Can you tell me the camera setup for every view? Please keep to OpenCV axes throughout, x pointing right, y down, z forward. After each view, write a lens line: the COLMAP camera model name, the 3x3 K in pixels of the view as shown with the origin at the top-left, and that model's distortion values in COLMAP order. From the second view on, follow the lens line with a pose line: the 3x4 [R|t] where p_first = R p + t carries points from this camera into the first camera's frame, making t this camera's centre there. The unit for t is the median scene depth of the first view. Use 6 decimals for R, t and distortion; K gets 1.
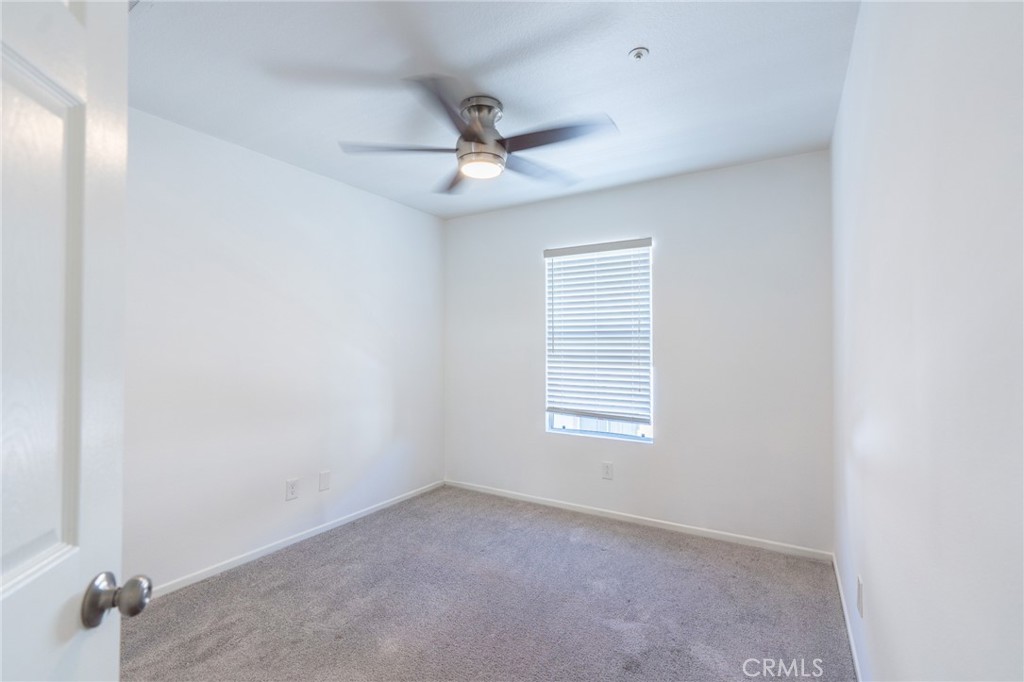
lens RADIAL K [[464.9, 0, 512.0], [0, 464.9, 341.0], [0, 0, 1]] dist [0.000957, 0.000241]
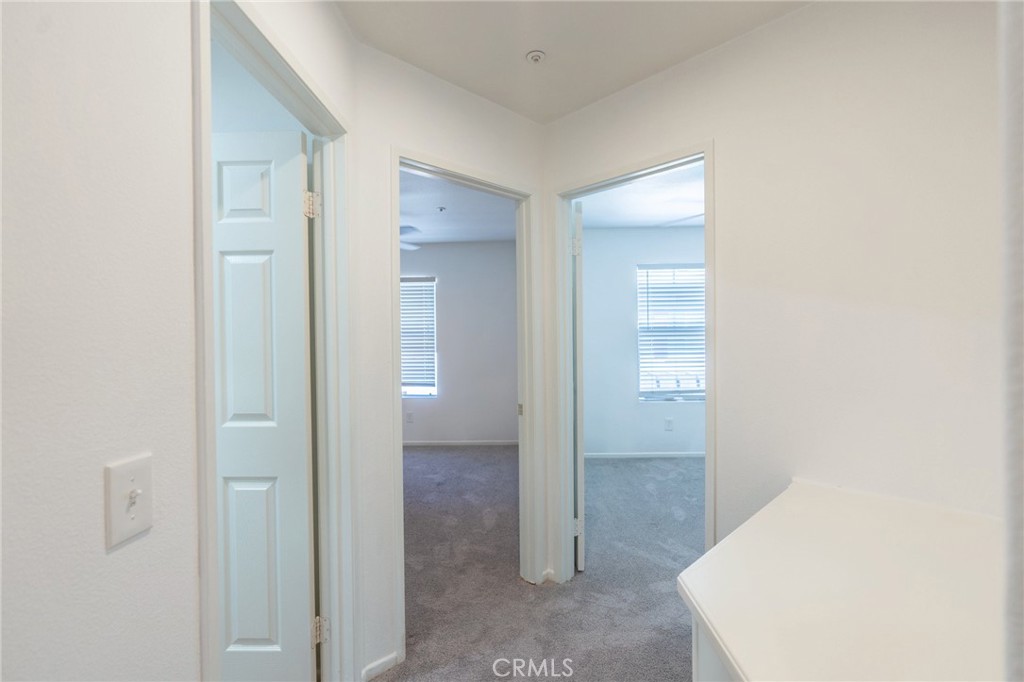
lens RADIAL K [[470.7, 0, 513.4], [0, 470.7, 338.9], [0, 0, 1]] dist [-0.001312, 0.000254]
pose [[0.864466, -0.008238, 0.502623, -0.320360], [0.003689, 0.999943, 0.010044, -0.011387], [-0.502677, -0.006829, 0.864447, -0.634518]]
